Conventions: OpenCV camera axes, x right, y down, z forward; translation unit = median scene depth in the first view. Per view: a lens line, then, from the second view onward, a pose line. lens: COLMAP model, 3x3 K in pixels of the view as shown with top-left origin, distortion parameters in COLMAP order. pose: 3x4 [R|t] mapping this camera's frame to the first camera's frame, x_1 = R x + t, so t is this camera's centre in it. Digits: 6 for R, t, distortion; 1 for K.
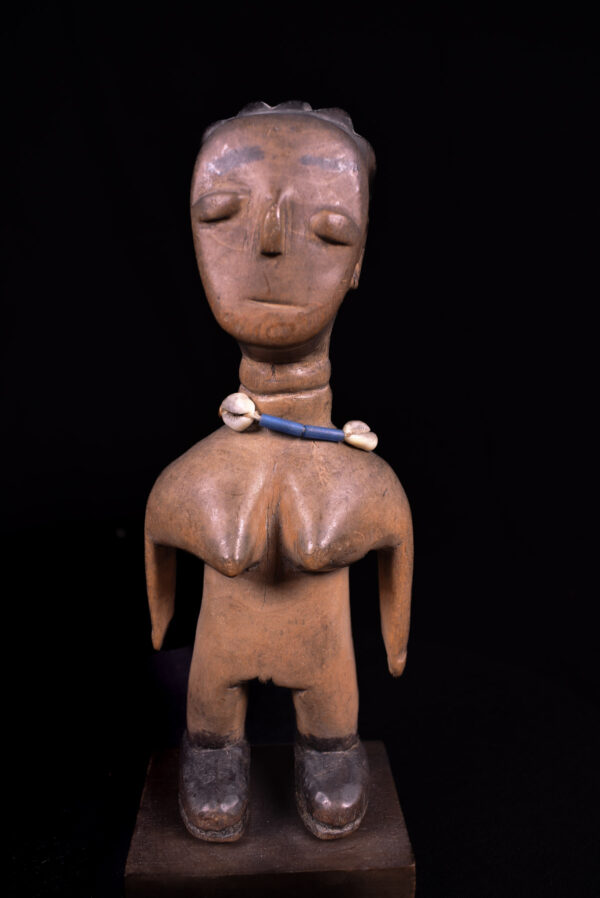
lens RADIAL K [[734.5, 0, 297.8], [0, 734.5, 448.5], [0, 0, 1]] dist [-0.100519, -0.008686]
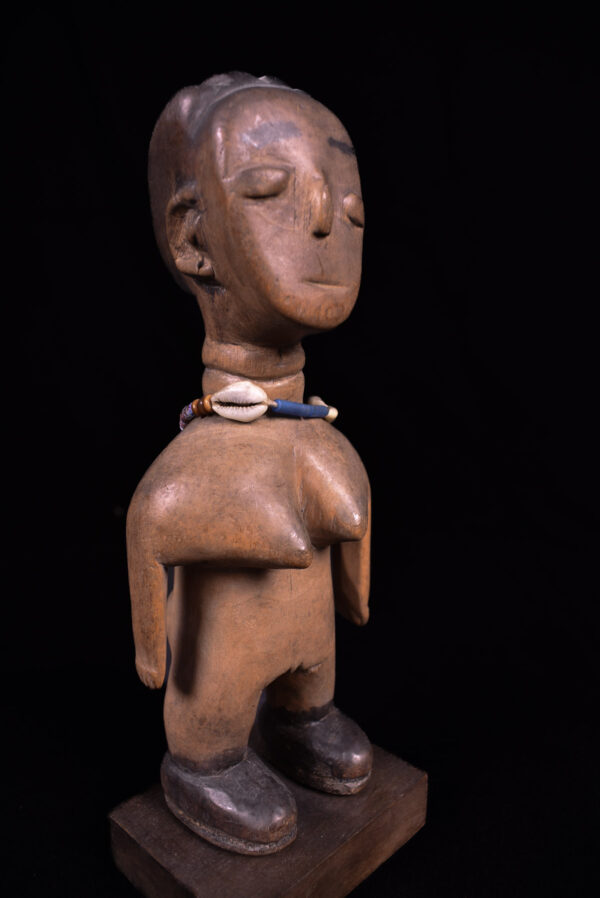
lens RADIAL K [[734.5, 0, 299.8], [0, 734.5, 449.3], [0, 0, 1]] dist [-0.100519, -0.008686]
pose [[0.731193, -0.177835, 0.658583, -0.681095], [0.159266, 0.983245, 0.088676, -0.063992], [-0.663318, 0.040051, 0.747265, 0.259214]]
